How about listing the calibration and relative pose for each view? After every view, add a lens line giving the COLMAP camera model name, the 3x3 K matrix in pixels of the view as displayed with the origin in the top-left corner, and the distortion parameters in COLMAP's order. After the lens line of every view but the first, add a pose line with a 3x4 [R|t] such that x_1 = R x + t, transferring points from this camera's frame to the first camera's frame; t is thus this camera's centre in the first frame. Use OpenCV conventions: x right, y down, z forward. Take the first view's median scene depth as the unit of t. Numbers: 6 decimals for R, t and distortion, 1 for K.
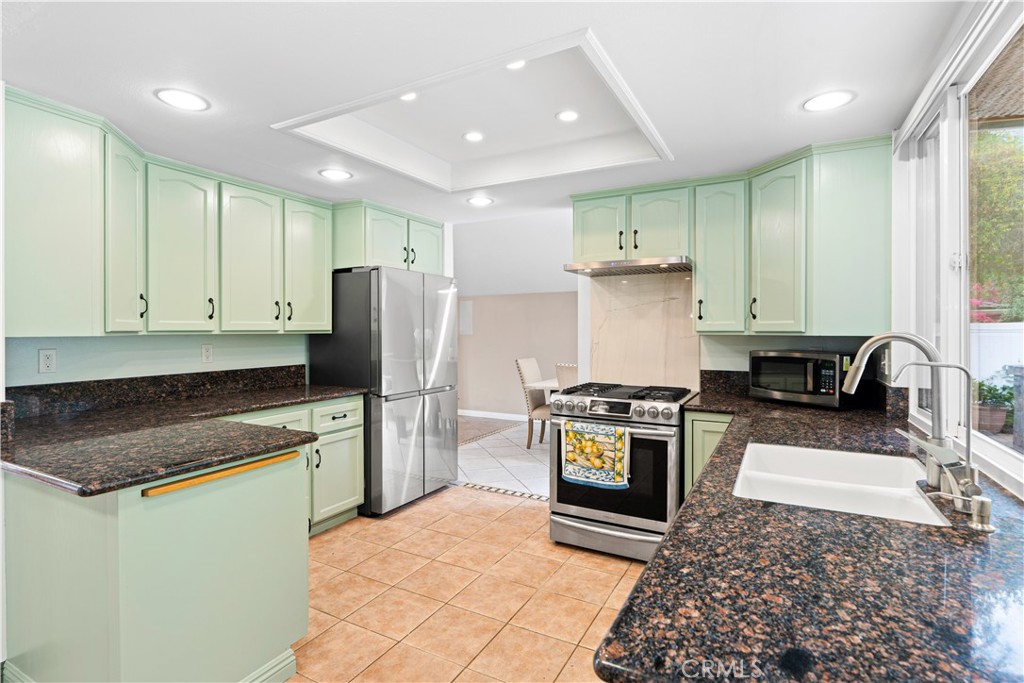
lens RADIAL K [[489.4, 0, 510.0], [0, 489.4, 329.8], [0, 0, 1]] dist [-0.007041, -0.000710]
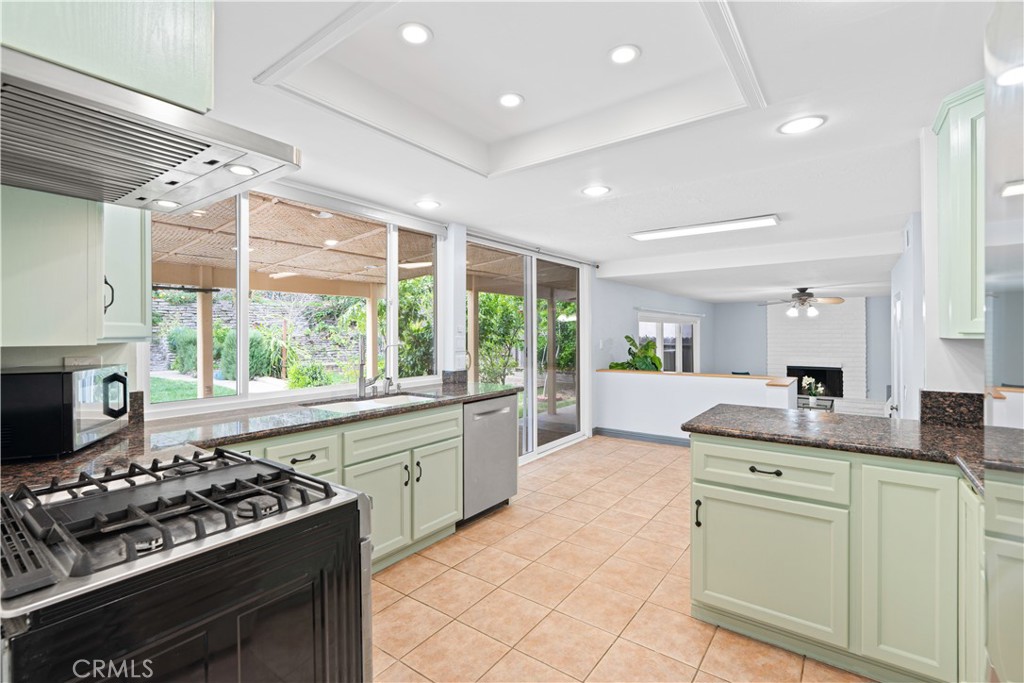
lens RADIAL K [[461.9, 0, 514.2], [0, 461.9, 331.9], [0, 0, 1]] dist [-0.000124, 0.001637]
pose [[-0.991753, 0.004099, 0.128097, -0.096602], [0.003828, 0.999990, -0.002369, -0.001390], [-0.128105, -0.001859, -0.991759, 1.481742]]
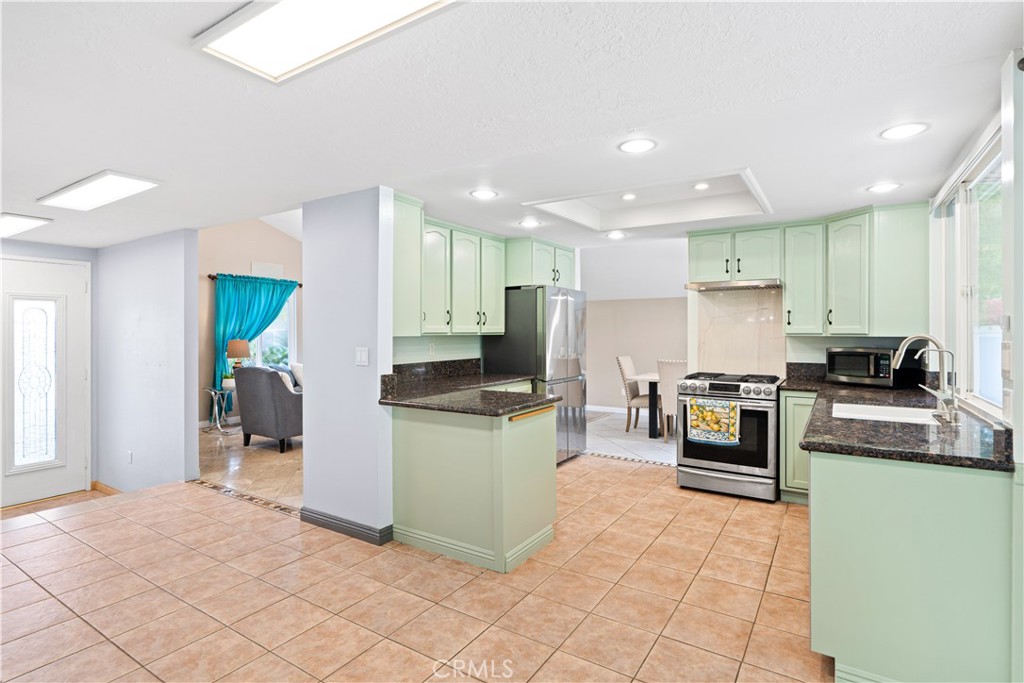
lens RADIAL K [[511.2, 0, 520.2], [0, 511.2, 328.3], [0, 0, 1]] dist [-0.009144, 0.000812]
pose [[0.998677, 0.000667, -0.051417, -0.305619], [-0.000965, 0.999983, -0.005788, -0.002647], [0.051412, 0.005830, 0.998661, -0.490954]]
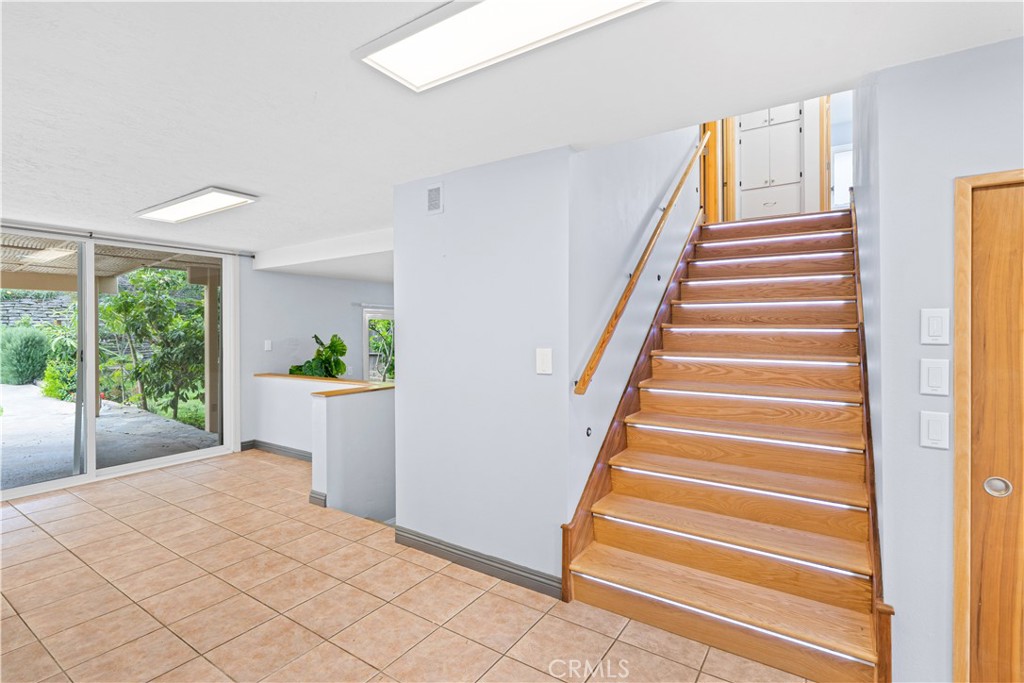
lens RADIAL K [[461.9, 0, 533.4], [0, 461.9, 332.9], [0, 0, 1]] dist [-0.000124, 0.001637]
pose [[-0.999586, 0.007345, 0.027802, -1.385093], [0.007313, 0.999972, -0.001250, 0.009832], [-0.027810, -0.001046, -0.999613, 1.148671]]
